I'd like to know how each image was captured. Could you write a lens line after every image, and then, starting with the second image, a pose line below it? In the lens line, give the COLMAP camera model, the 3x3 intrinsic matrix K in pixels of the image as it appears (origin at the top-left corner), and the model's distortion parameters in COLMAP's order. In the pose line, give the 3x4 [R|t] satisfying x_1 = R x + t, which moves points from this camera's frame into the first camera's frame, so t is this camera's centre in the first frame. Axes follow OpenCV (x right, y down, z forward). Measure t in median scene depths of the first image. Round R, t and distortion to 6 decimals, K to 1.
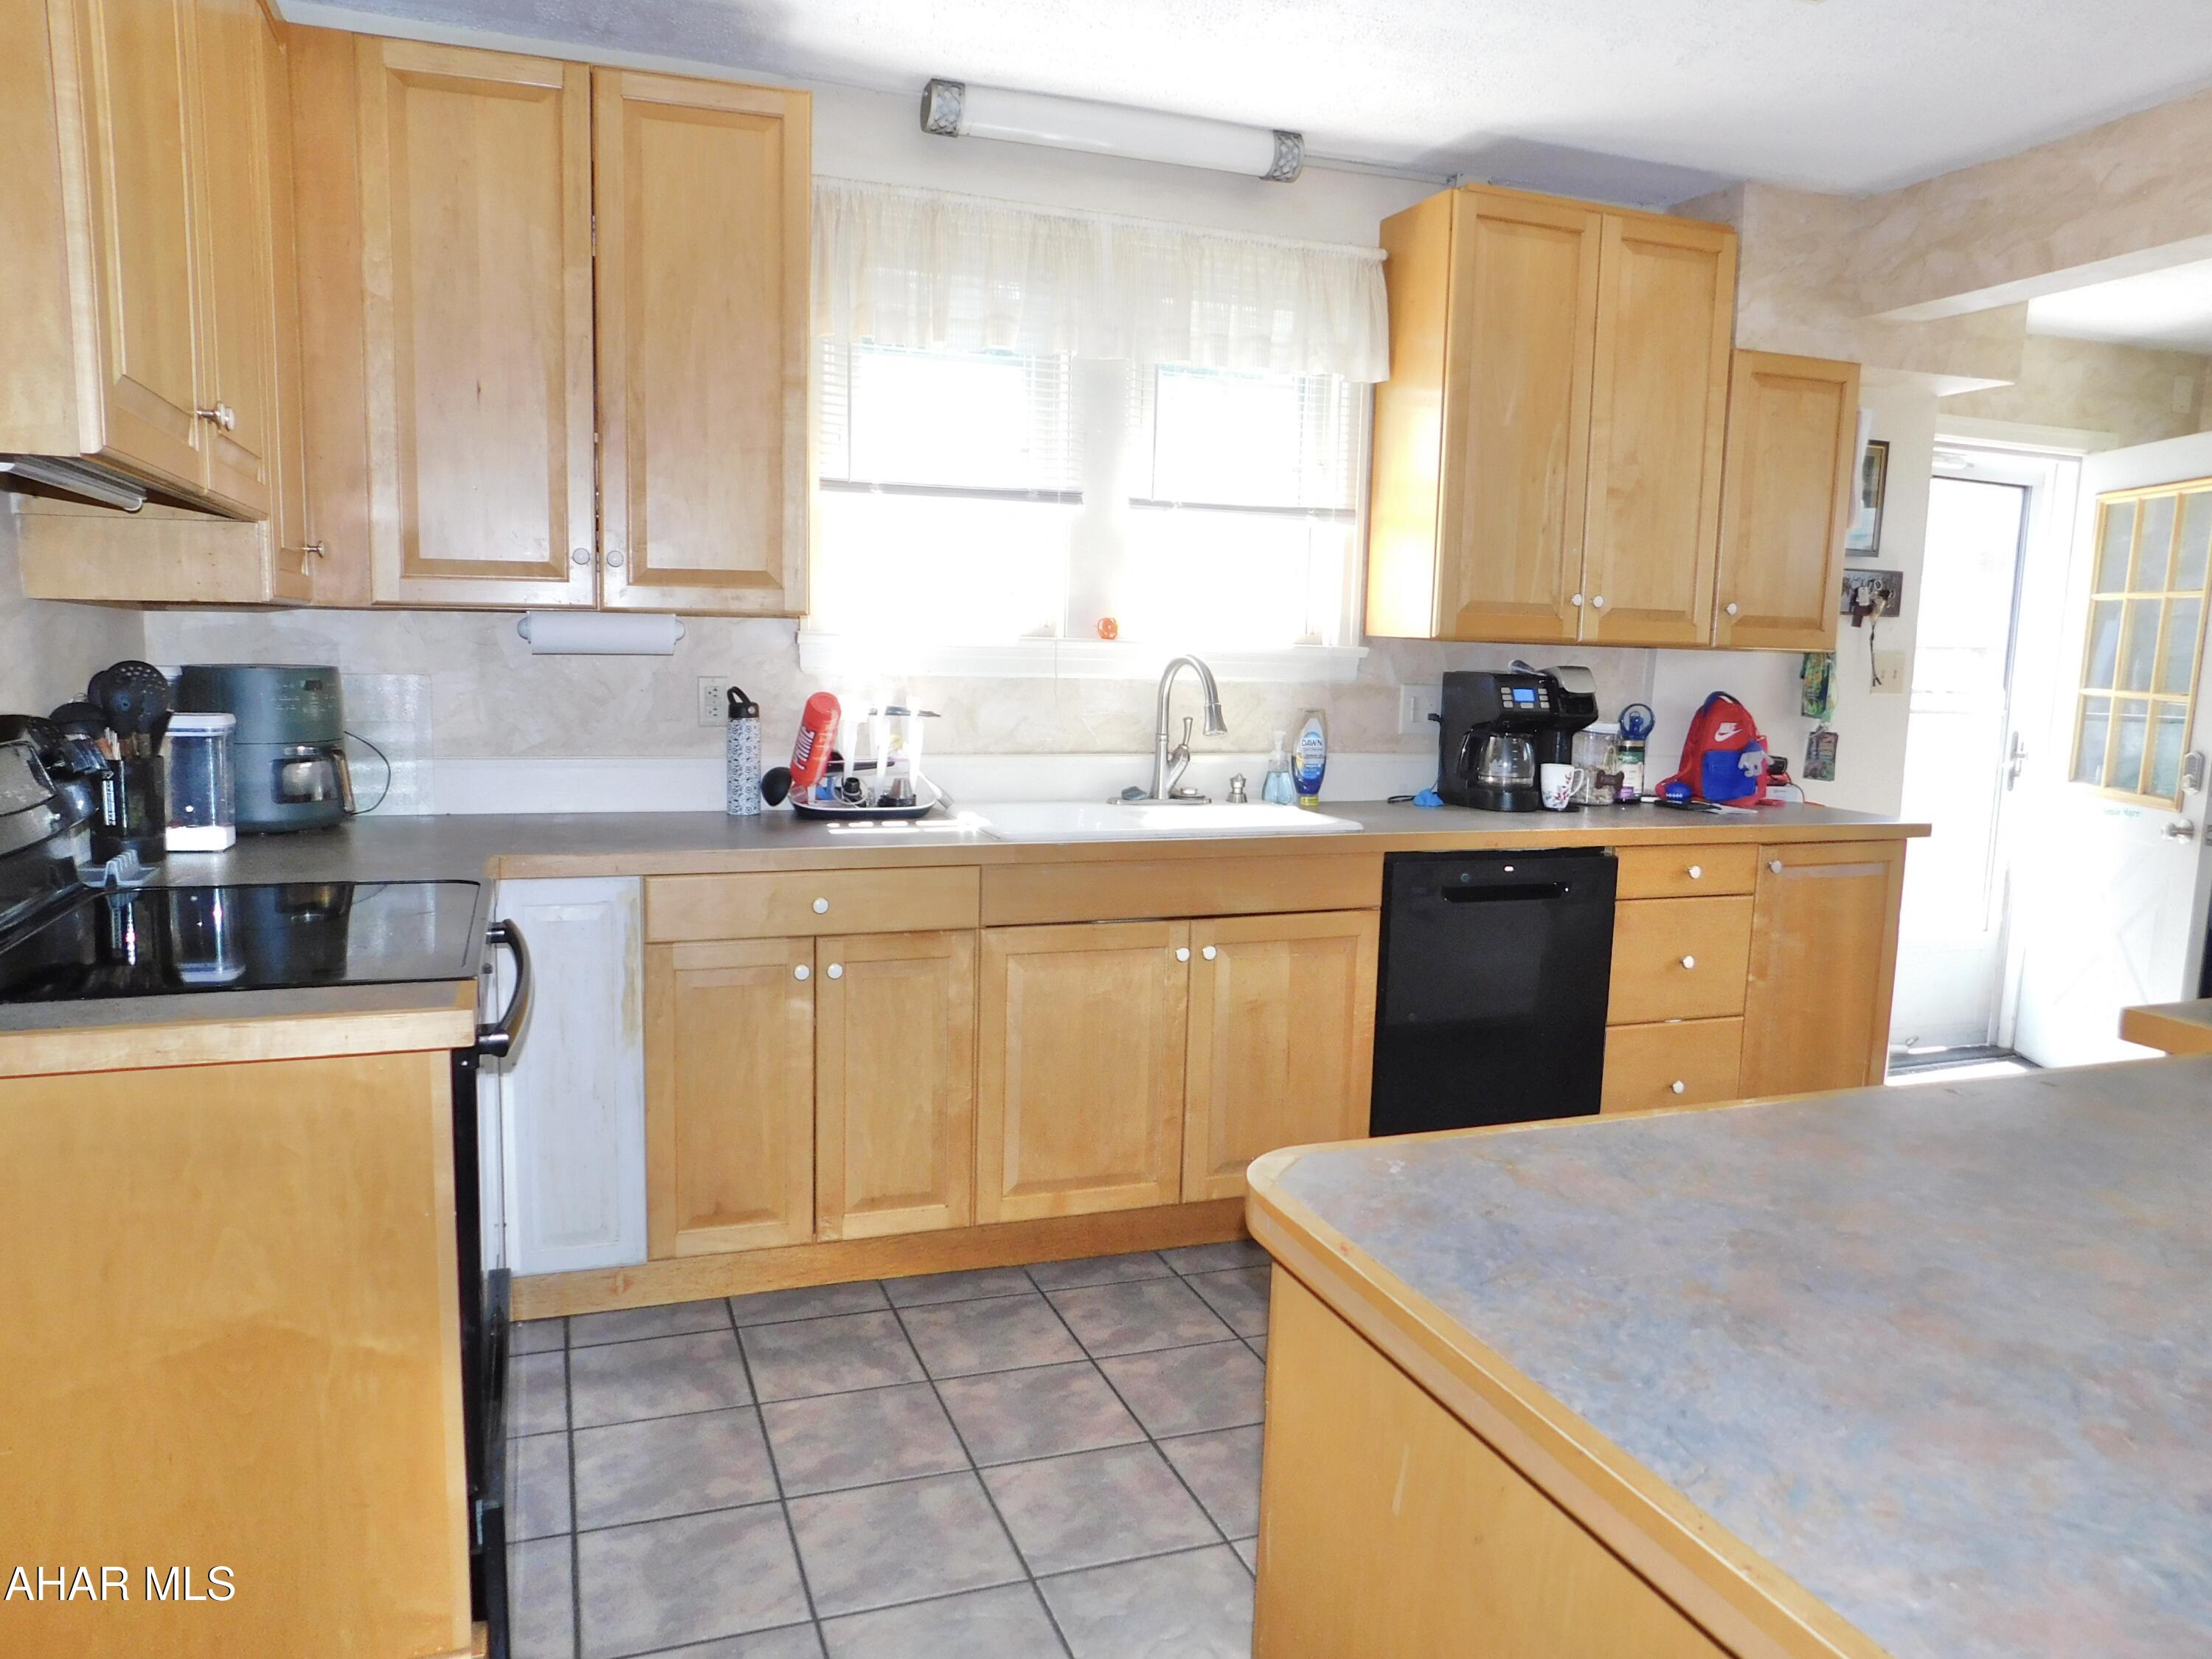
lens RADIAL K [[1495.5, 0, 1083.7], [0, 1495.5, 818.8], [0, 0, 1]] dist [-0.048719, 0.028729]
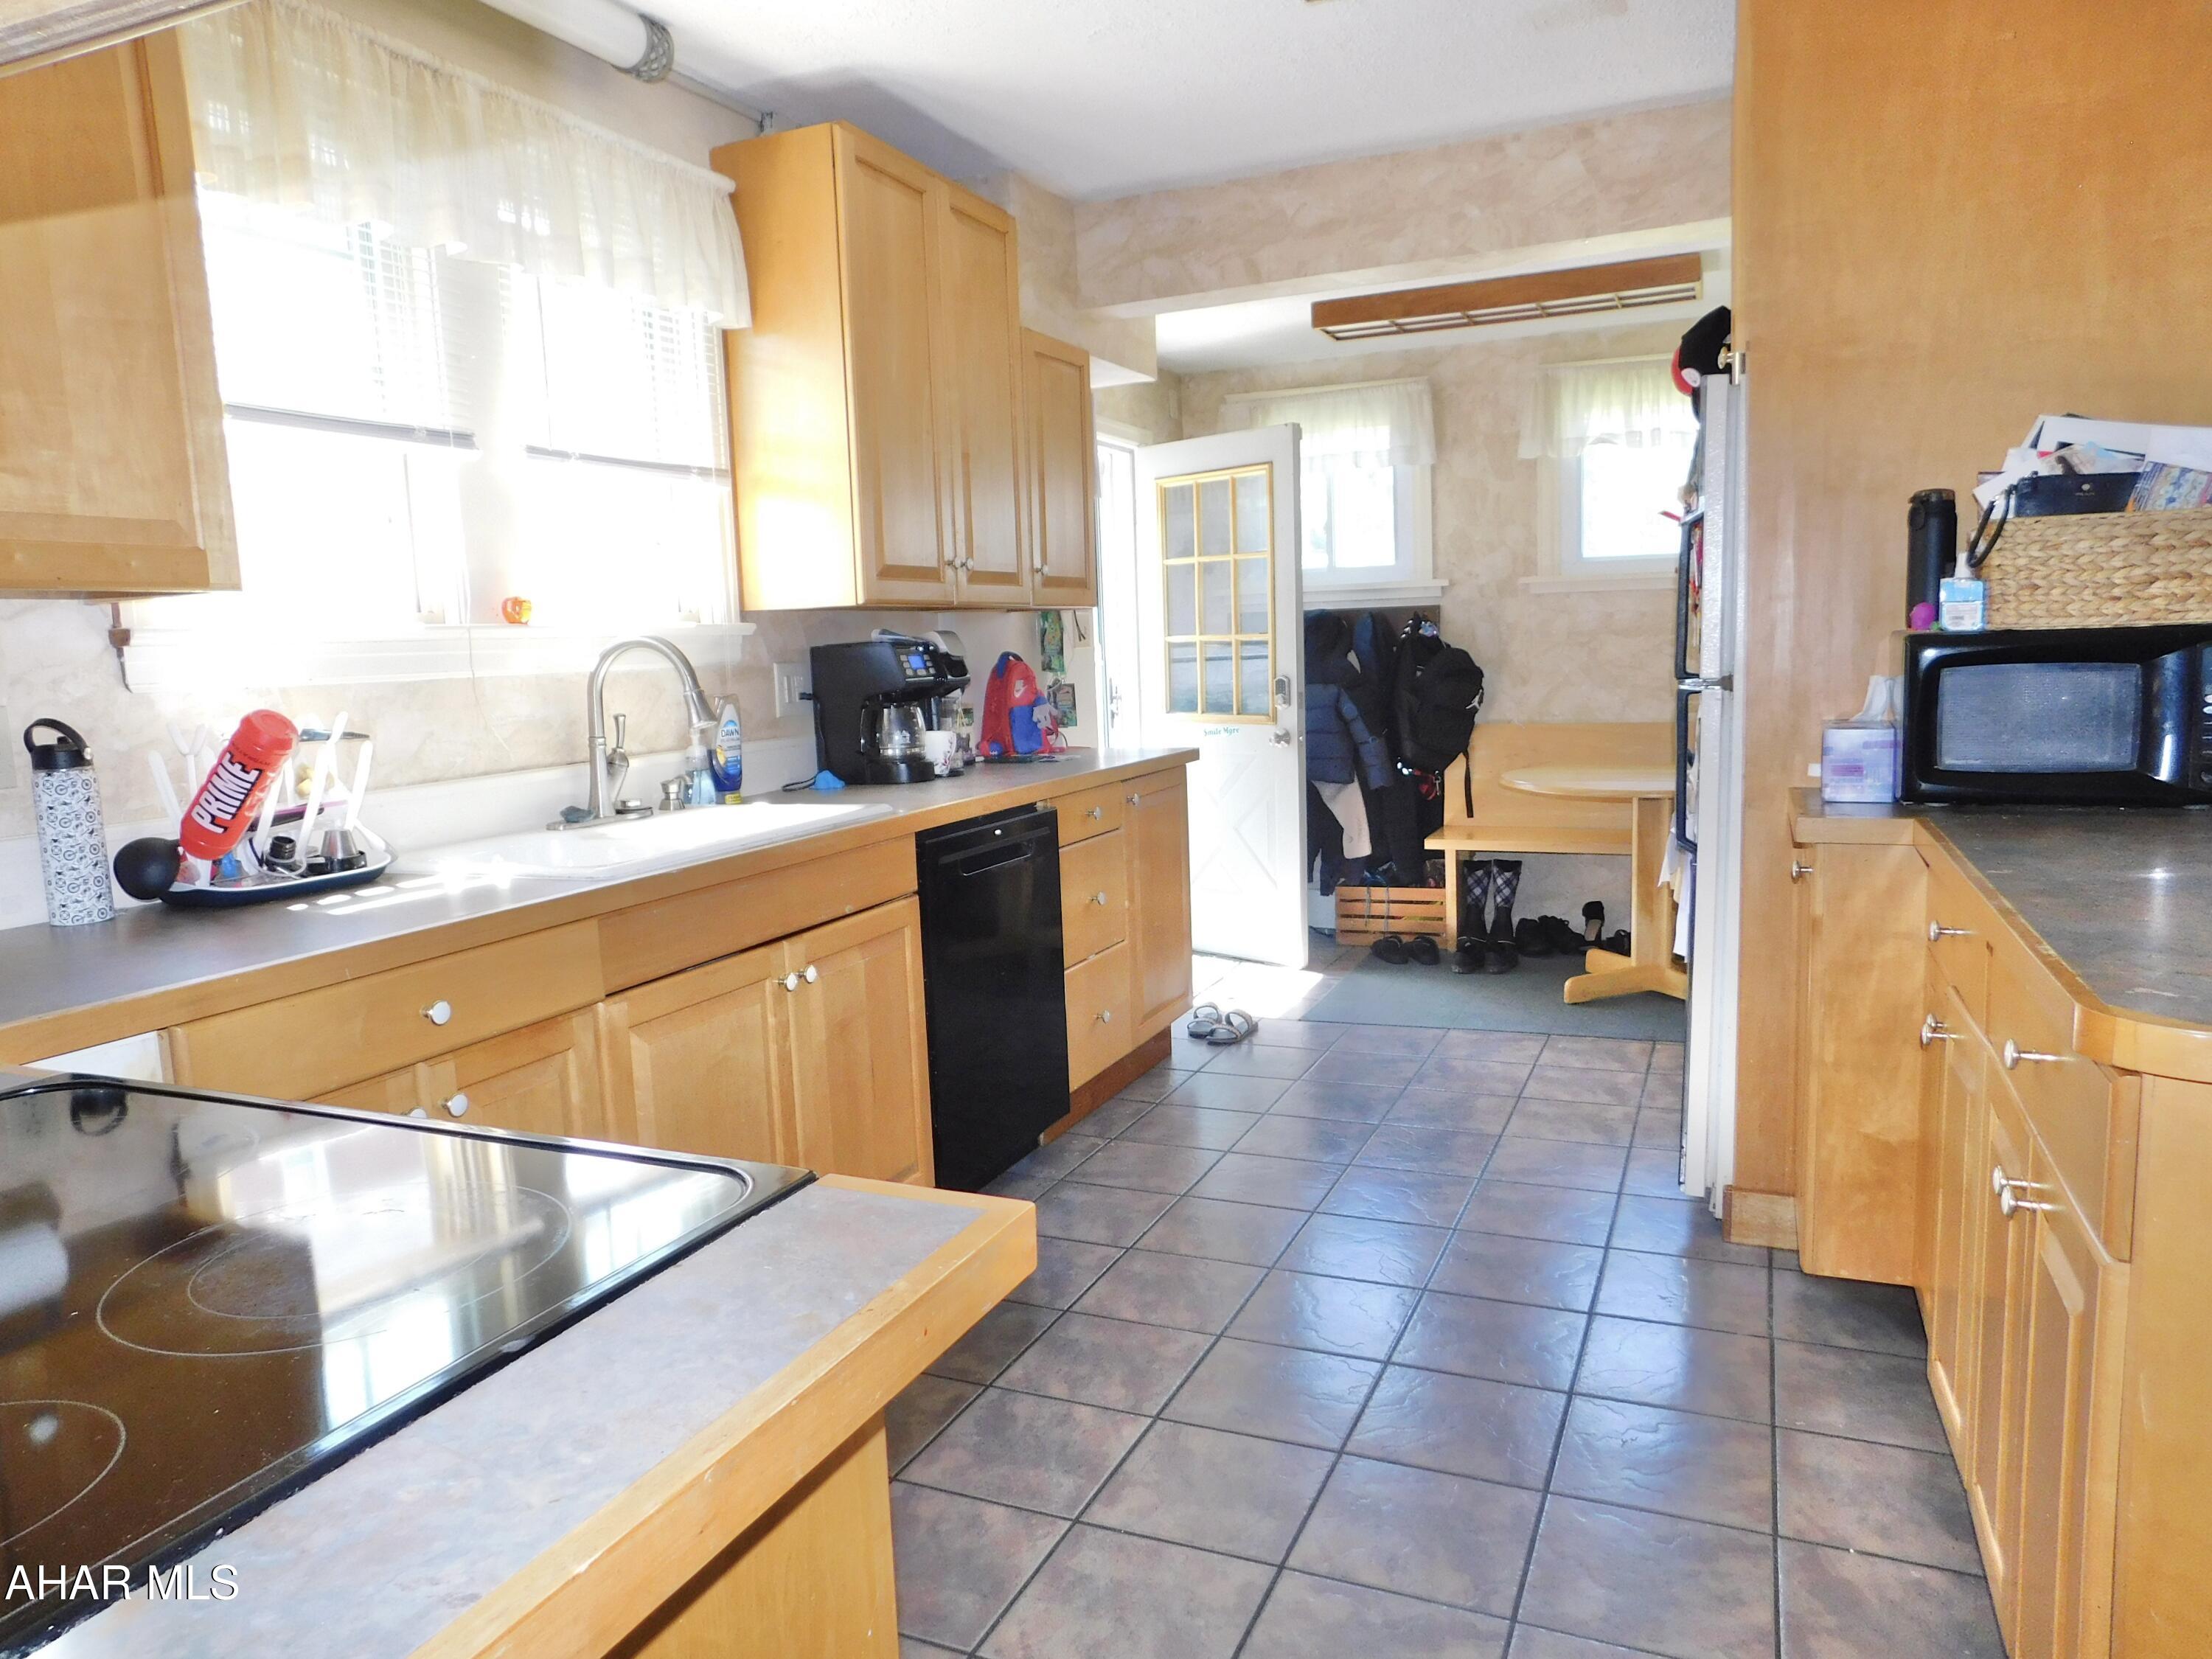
lens RADIAL K [[1495.4, 0, 1112.2], [0, 1495.4, 820.1], [0, 0, 1]] dist [-0.048719, 0.028729]
pose [[0.674634, -0.139332, 0.724883, -0.348859], [0.146767, 0.987736, 0.053263, -0.014286], [-0.723414, 0.070456, 0.686810, 0.245914]]
